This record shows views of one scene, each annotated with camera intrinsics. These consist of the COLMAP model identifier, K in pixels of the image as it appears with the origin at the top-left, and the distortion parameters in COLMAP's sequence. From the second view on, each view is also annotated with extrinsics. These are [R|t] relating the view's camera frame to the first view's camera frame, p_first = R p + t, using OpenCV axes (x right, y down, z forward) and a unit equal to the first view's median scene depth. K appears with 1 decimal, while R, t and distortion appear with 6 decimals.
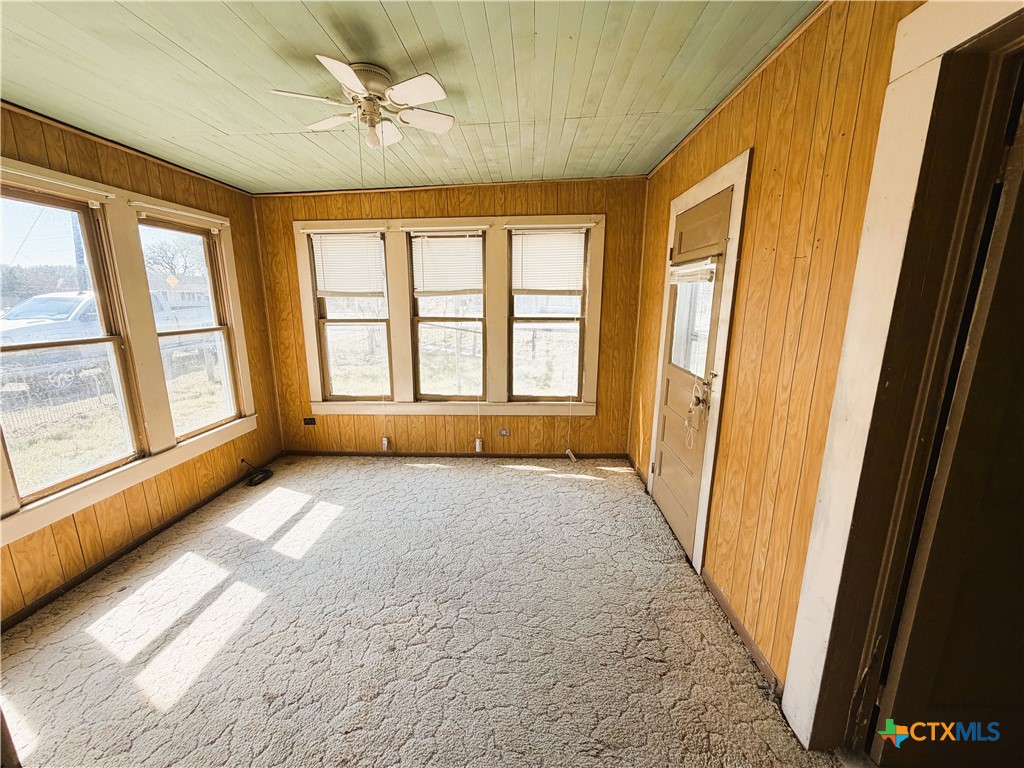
lens RADIAL K [[409.2, 0, 515.0], [0, 409.2, 386.4], [0, 0, 1]] dist [-0.000635, 0.000263]
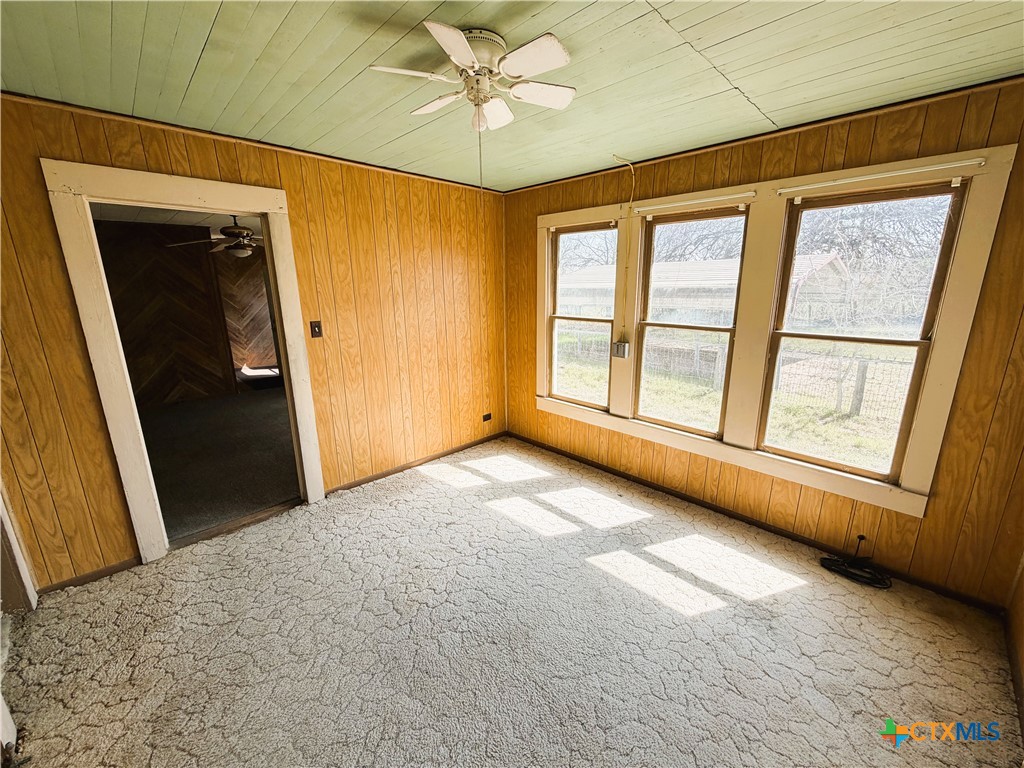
lens RADIAL K [[409.2, 0, 531.3], [0, 409.2, 387.1], [0, 0, 1]] dist [-0.000635, 0.000263]
pose [[-0.666638, 0.177684, -0.723894, 0.179991], [-0.158561, 0.915139, 0.370647, -0.271438], [0.728321, 0.361868, -0.581893, 1.180889]]
